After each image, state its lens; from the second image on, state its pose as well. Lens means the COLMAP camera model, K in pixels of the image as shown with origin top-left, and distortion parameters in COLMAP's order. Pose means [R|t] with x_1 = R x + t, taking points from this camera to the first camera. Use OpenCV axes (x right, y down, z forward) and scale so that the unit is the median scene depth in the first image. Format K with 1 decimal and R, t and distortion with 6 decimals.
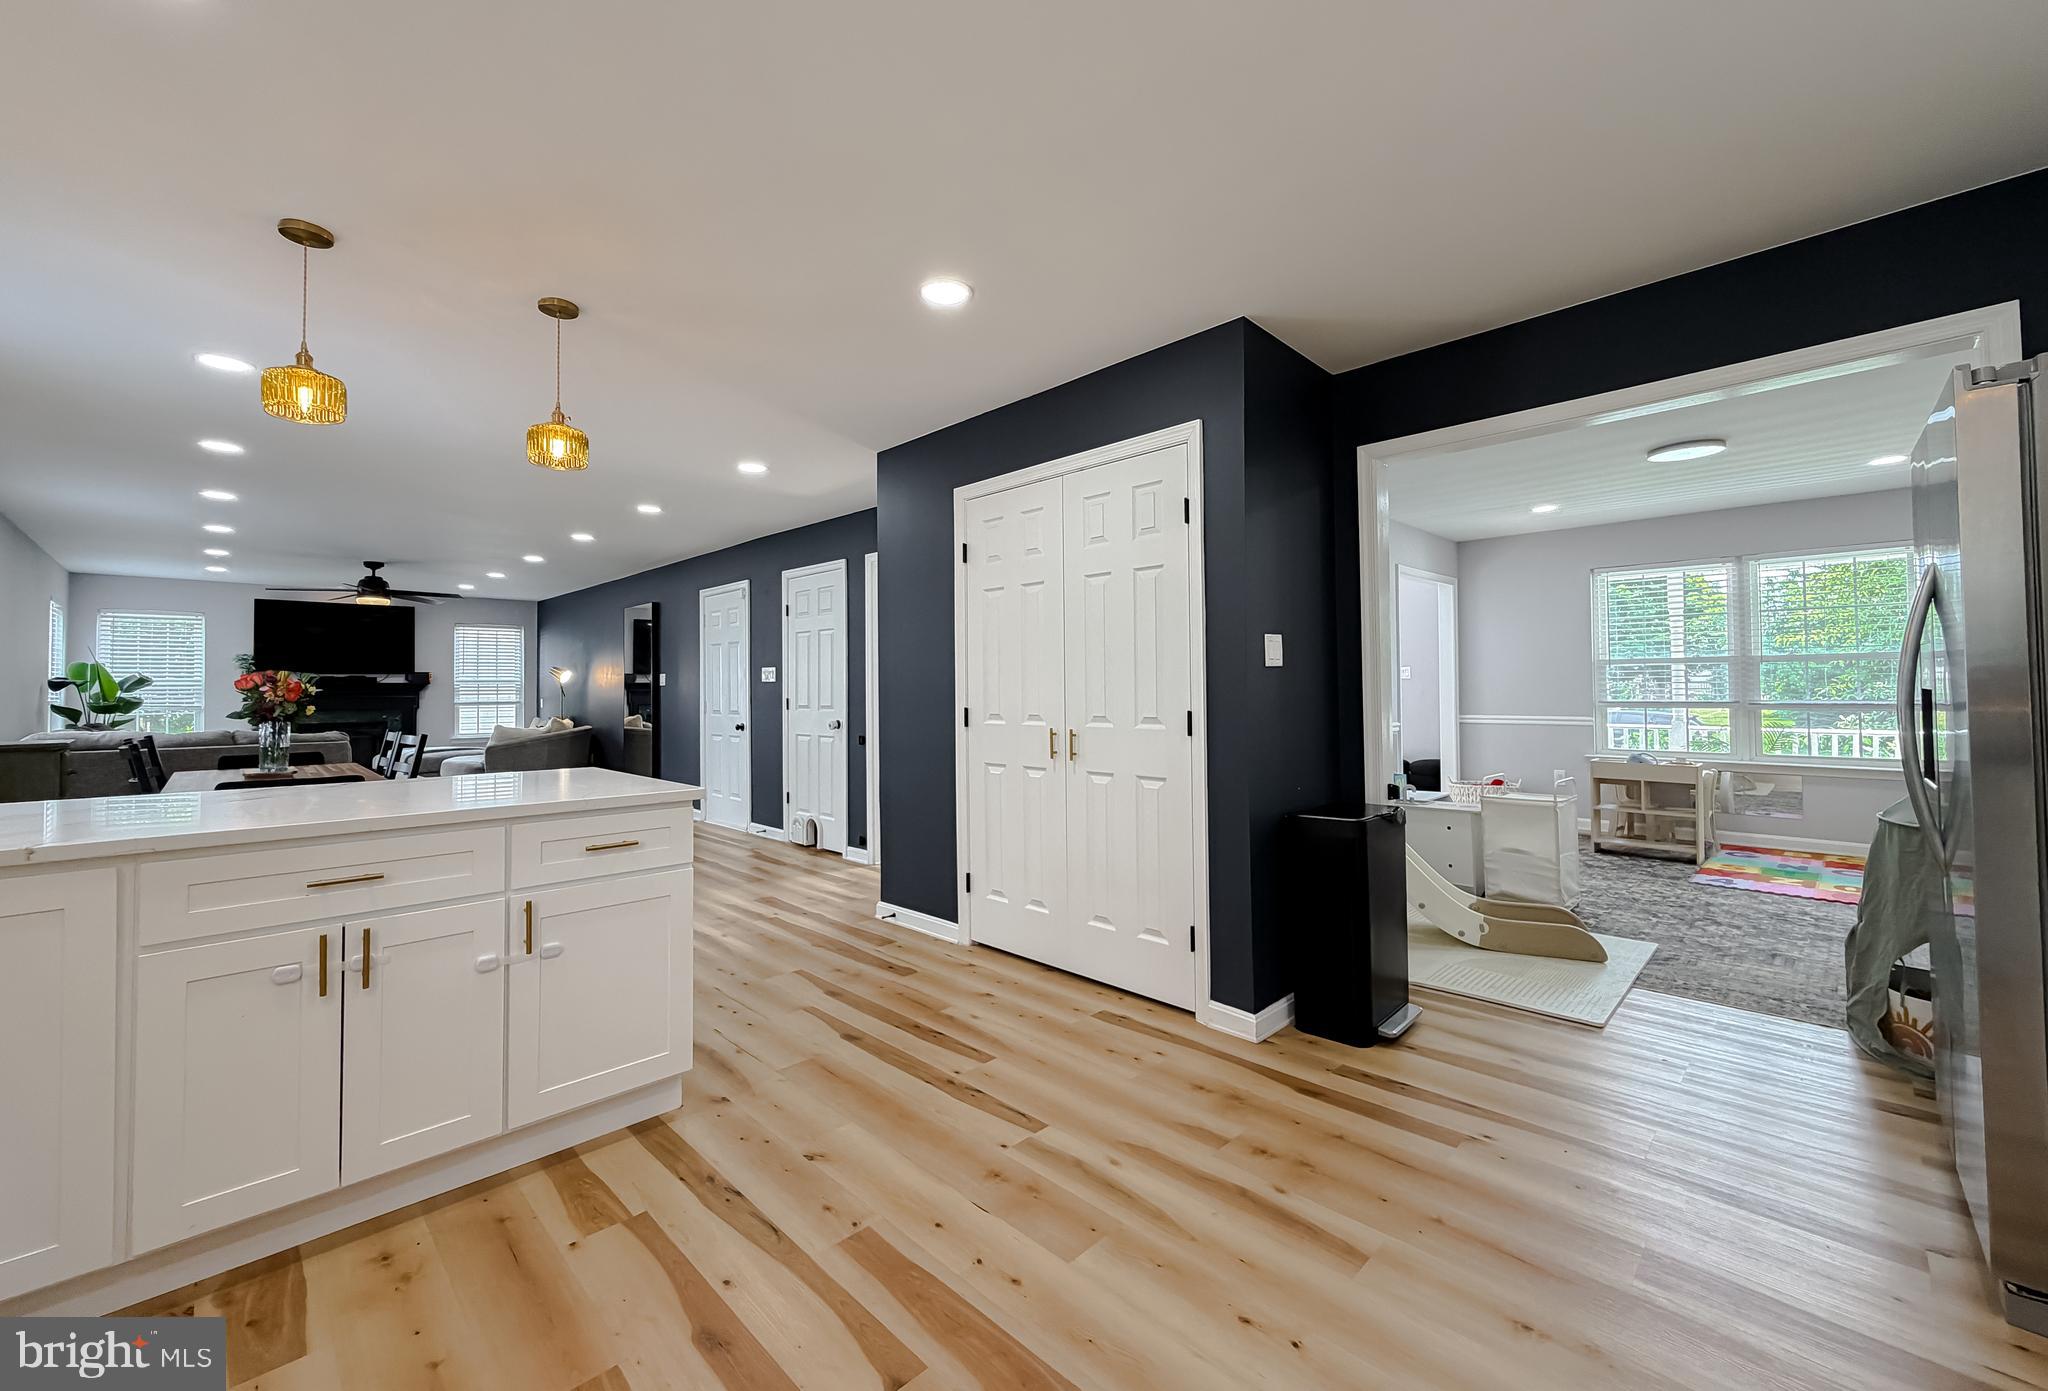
lens RADIAL K [[832.3, 0, 1020.9], [0, 832.3, 666.9], [0, 0, 1]] dist [-0.003704, 0.002238]
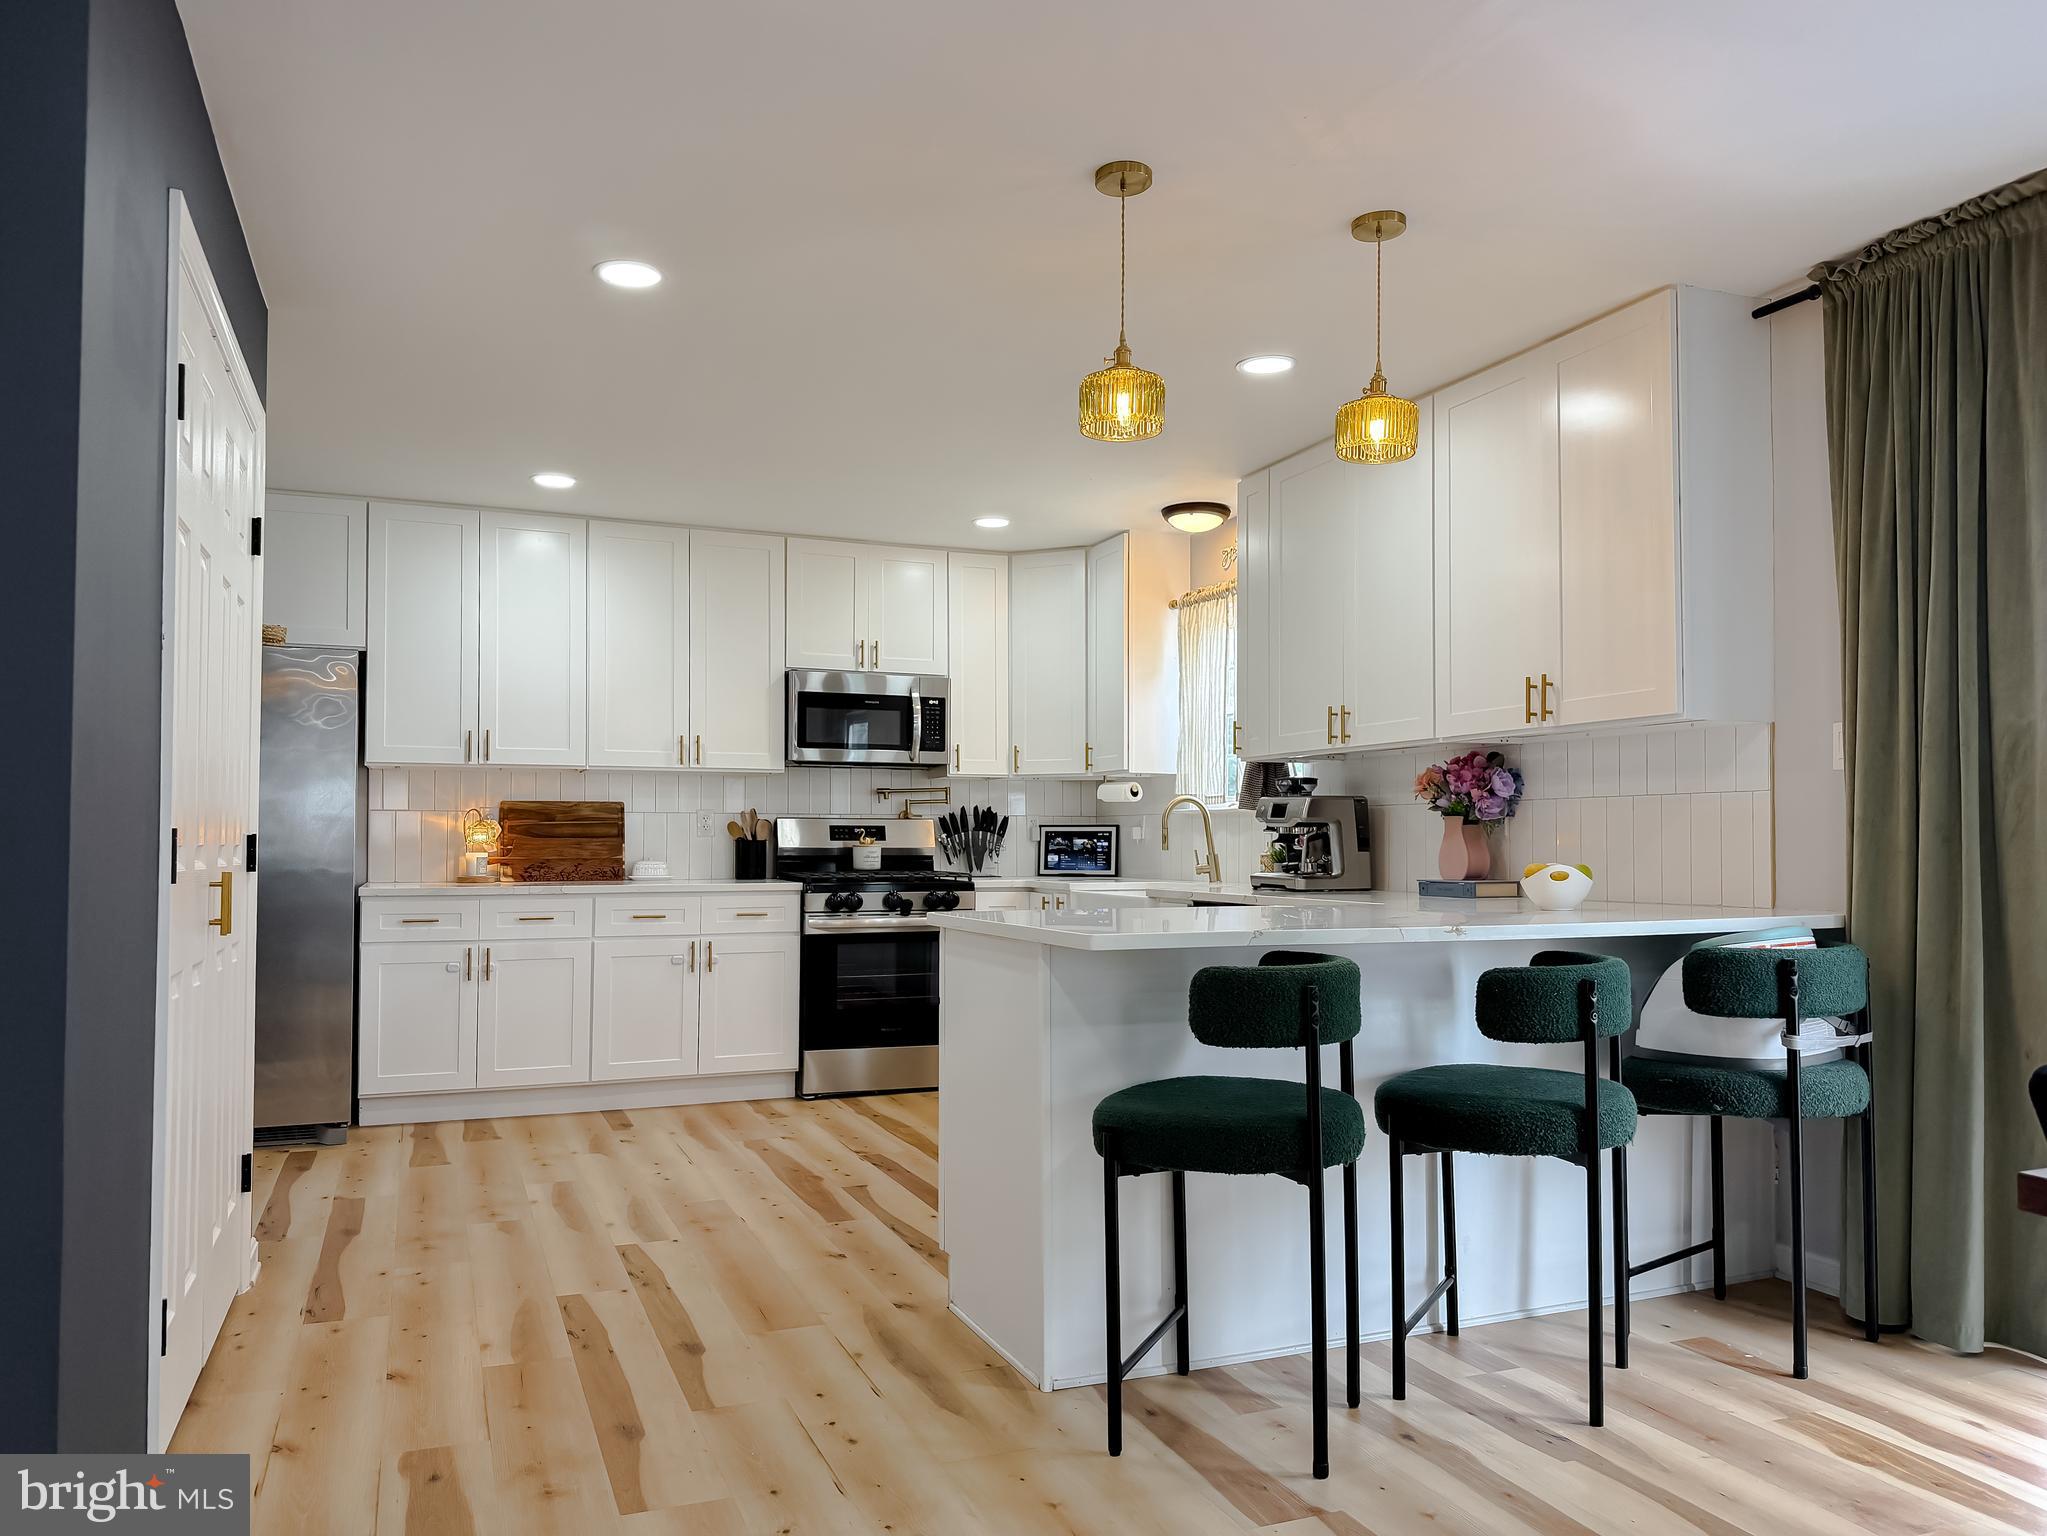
lens RADIAL K [[1435.3, 0, 1034.6], [0, 1435.3, 806.3], [0, 0, 1]] dist [0.066894, -0.078098]
pose [[-0.929574, 0.015820, 0.368295, -0.416950], [-0.004831, 0.998470, -0.055081, 0.046421], [-0.368603, -0.052981, -0.928076, 0.947652]]
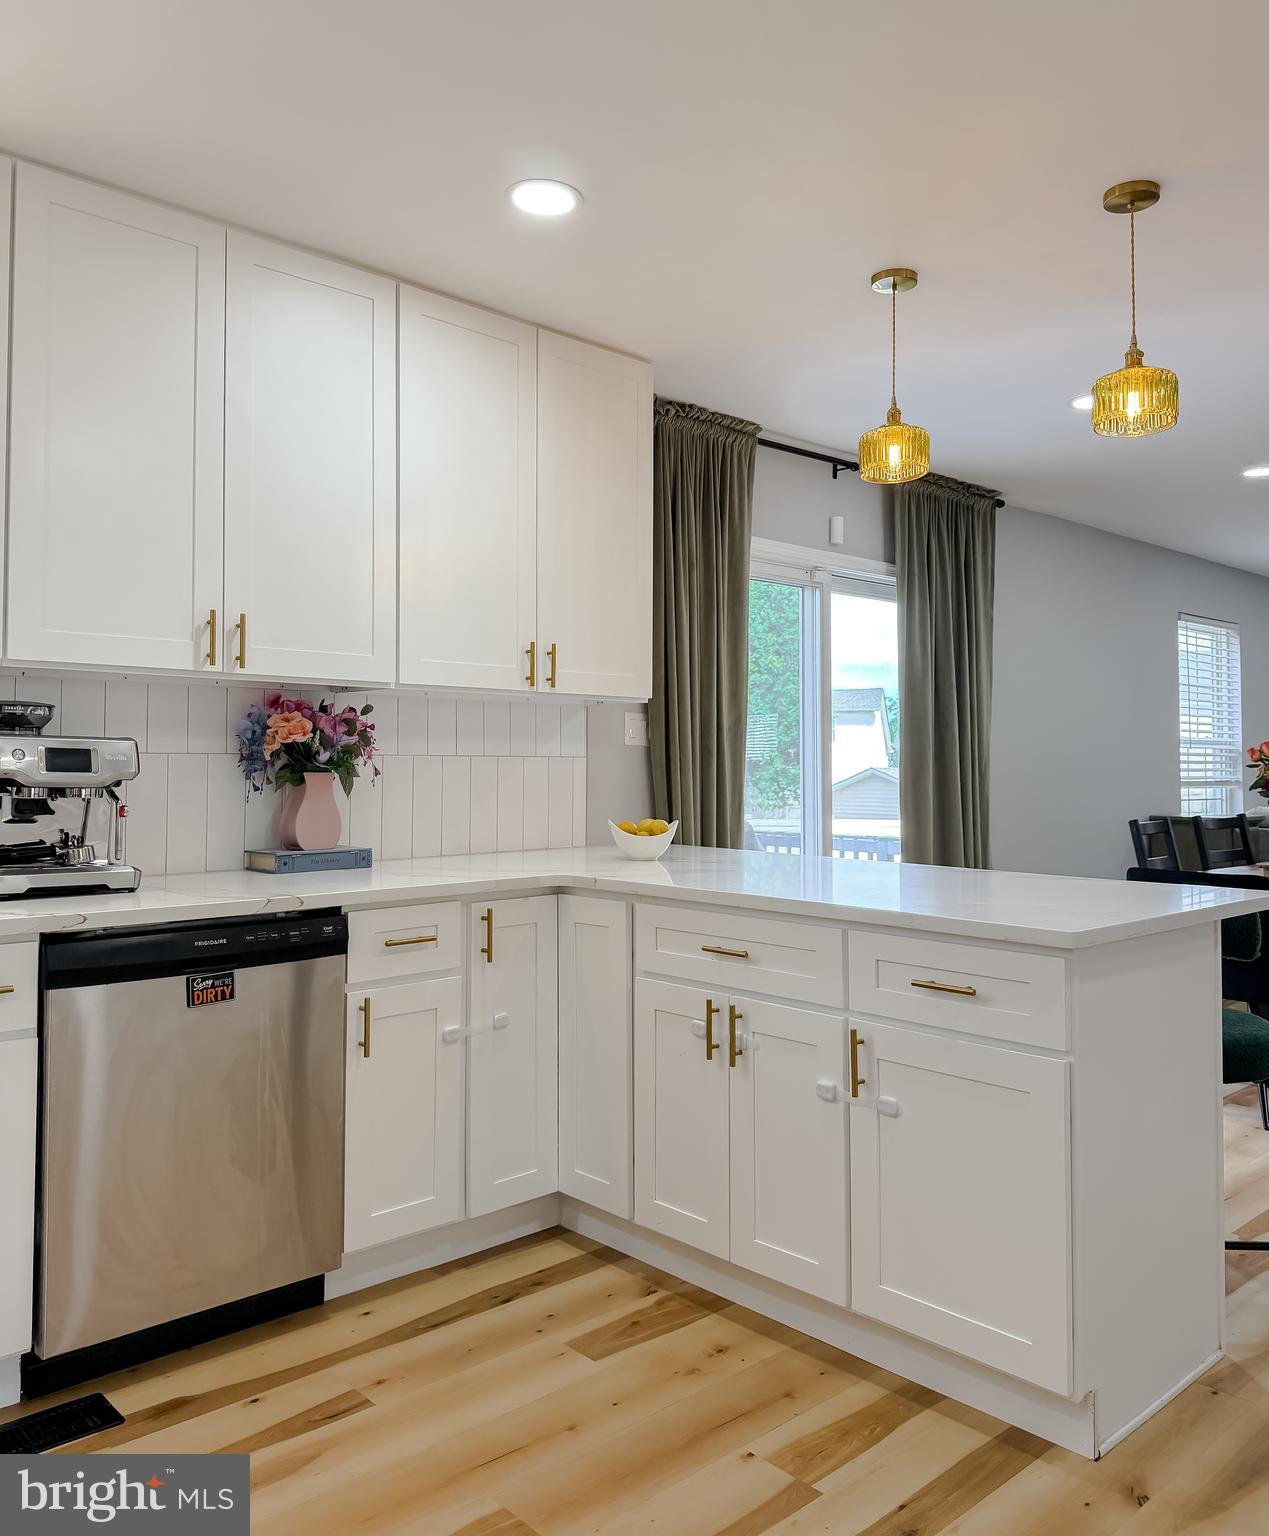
lens RADIAL K [[1188.4, 0, 629.8], [0, 1188.4, 726.6], [0, 0, 1]] dist [0.051166, -0.059531]
pose [[-0.036771, -0.030642, -0.998854, 0.198508], [0.029661, 0.999056, -0.031740, 0.007587], [0.998883, -0.030794, -0.035828, 0.290946]]
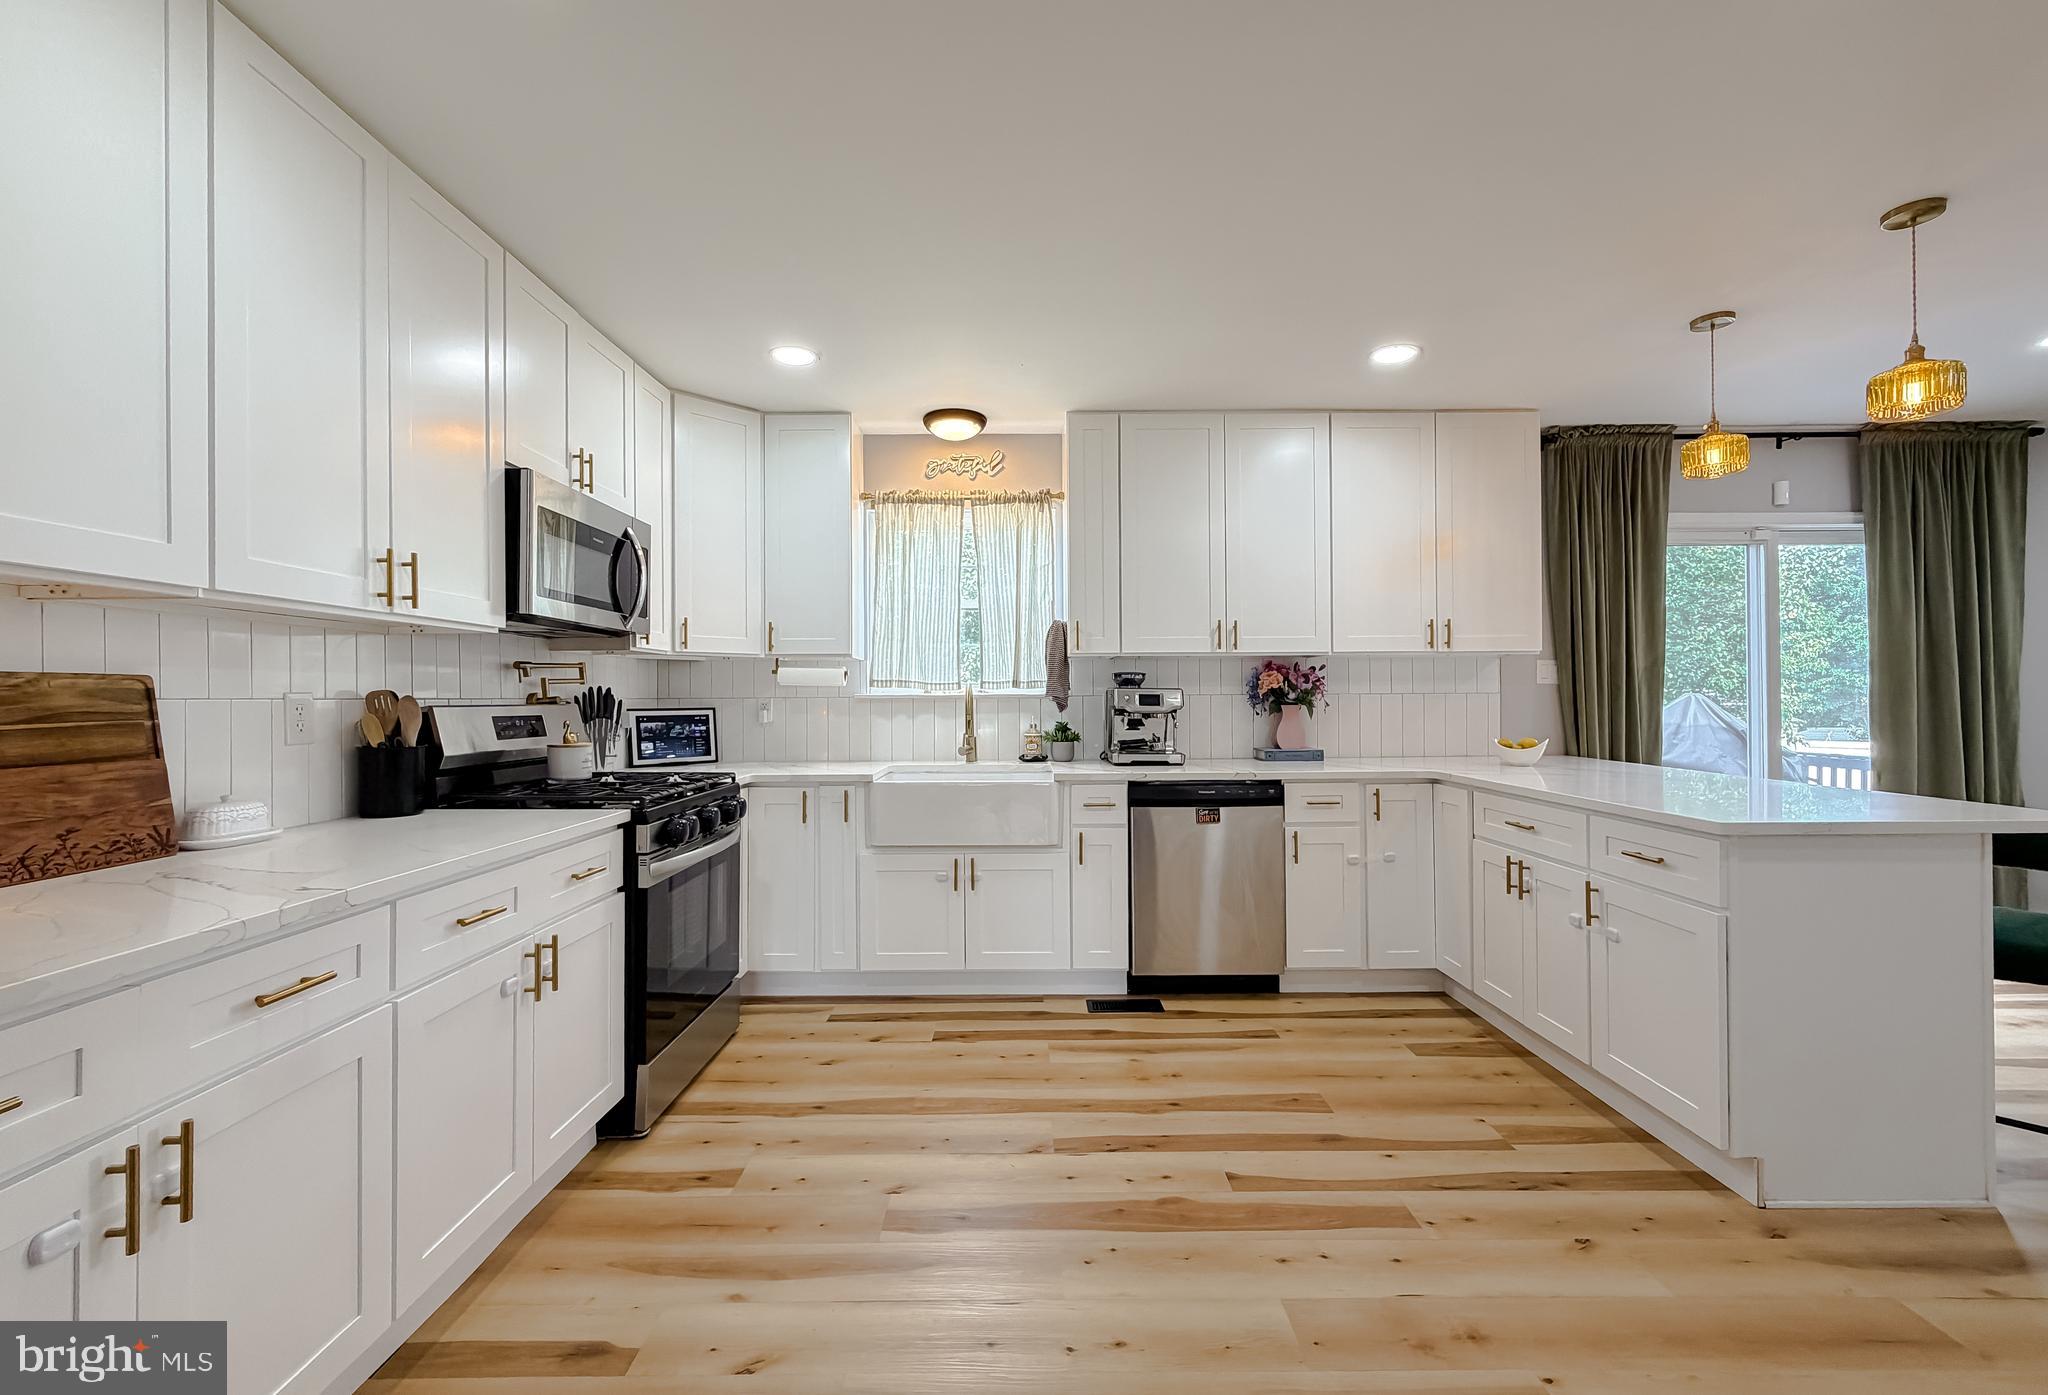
lens RADIAL K [[832.3, 0, 1019.7], [0, 832.3, 691.4], [0, 0, 1]] dist [-0.003704, 0.002238]
pose [[-0.701219, 0.005606, -0.712924, 0.283558], [0.032441, 0.999184, -0.024051, 0.005188], [0.712208, -0.039993, -0.700829, 0.439641]]
